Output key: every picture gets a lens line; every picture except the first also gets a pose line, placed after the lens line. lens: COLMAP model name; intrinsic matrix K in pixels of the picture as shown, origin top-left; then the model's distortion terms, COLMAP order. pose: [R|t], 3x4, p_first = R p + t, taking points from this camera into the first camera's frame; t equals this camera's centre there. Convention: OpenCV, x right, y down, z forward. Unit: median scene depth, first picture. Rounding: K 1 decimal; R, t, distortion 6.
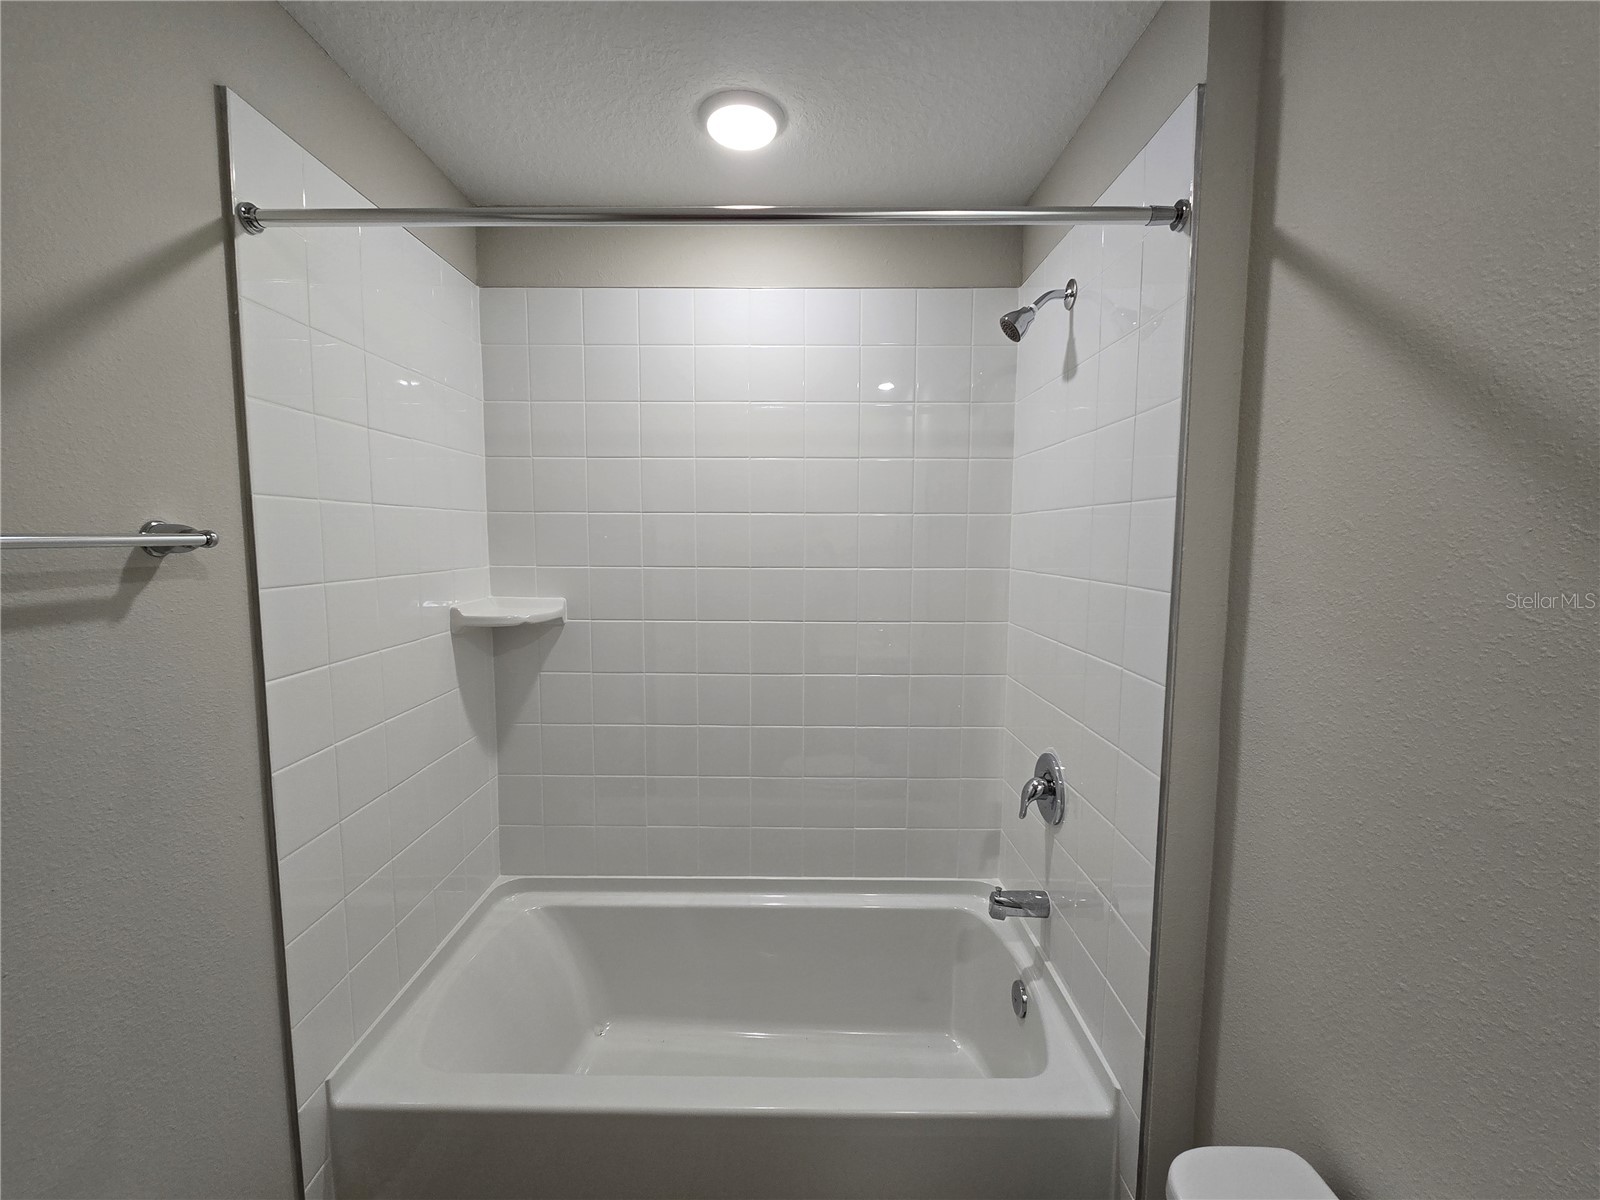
lens RADIAL K [[657.5, 0, 798.0], [0, 657.5, 594.3], [0, 0, 1]] dist [-0.006897, 0.002200]
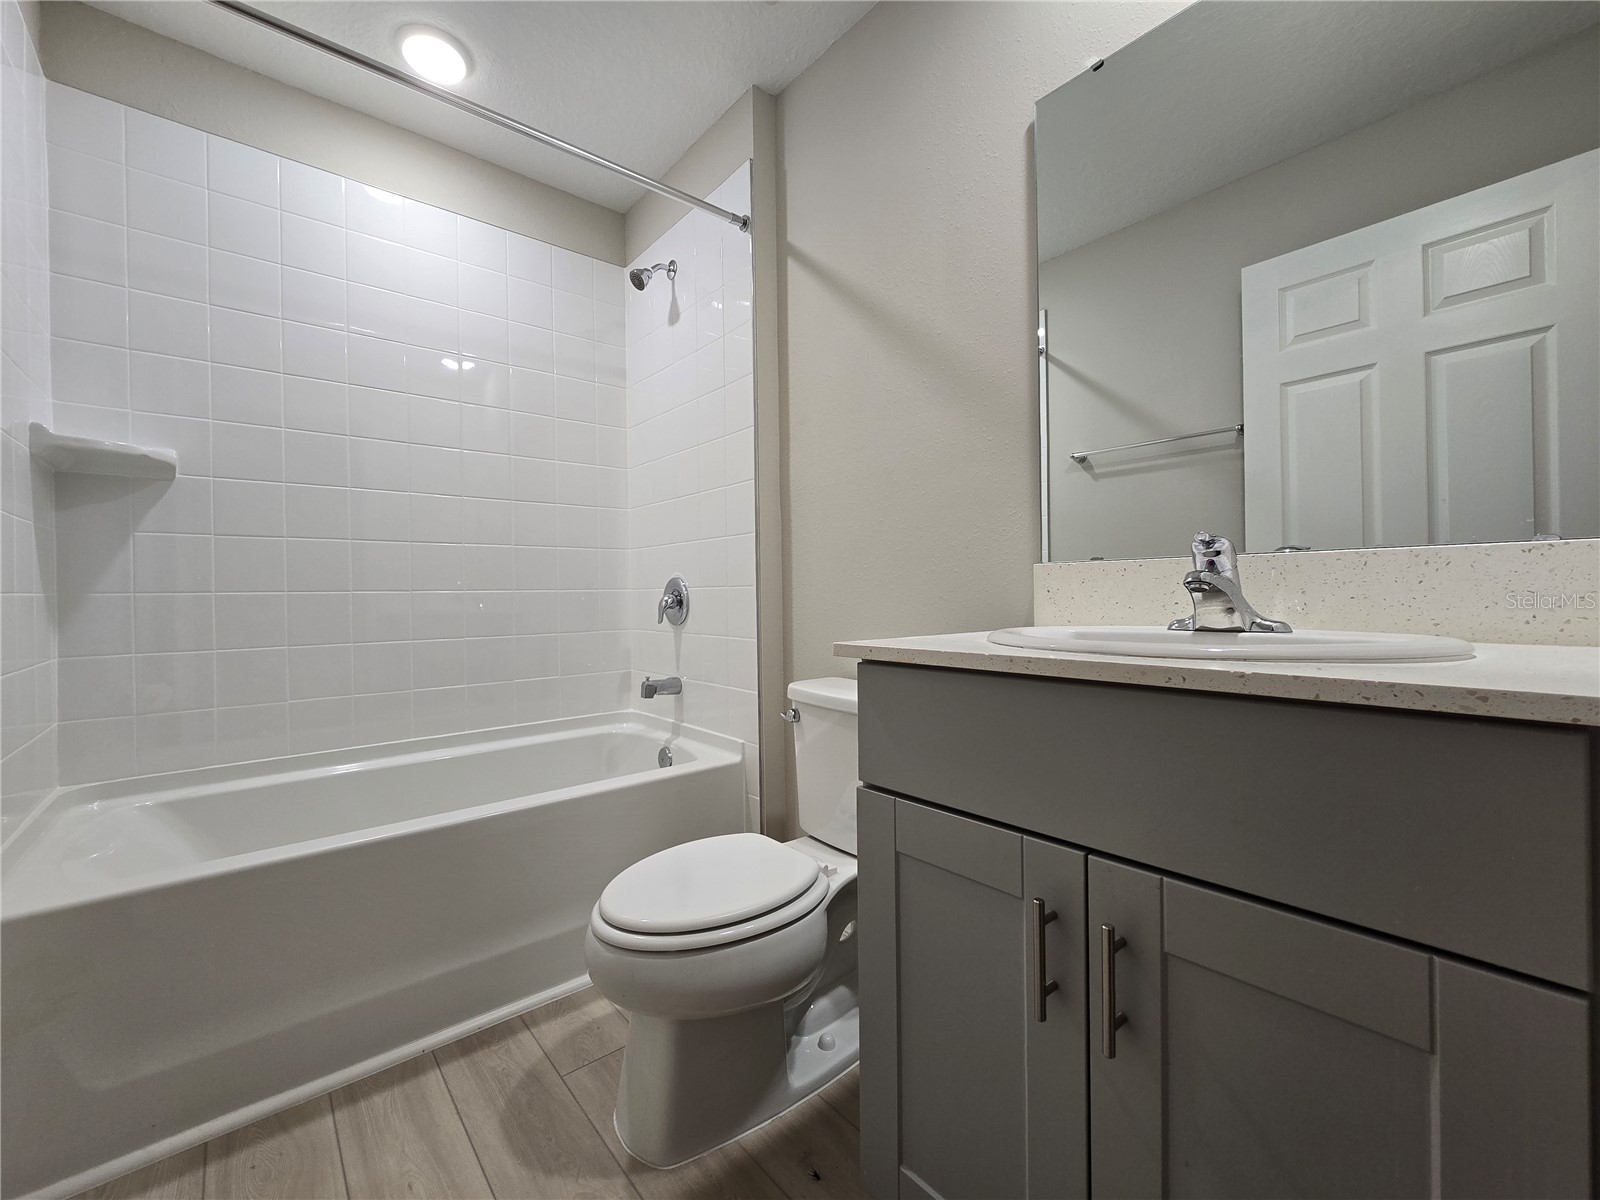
lens RADIAL K [[657.5, 0, 801.8], [0, 657.5, 597.9], [0, 0, 1]] dist [-0.006897, 0.002200]
pose [[0.761346, -0.021233, 0.647999, -0.360971], [0.075141, 0.995618, -0.055661, 0.411906], [-0.643977, 0.091069, 0.759605, -0.289796]]
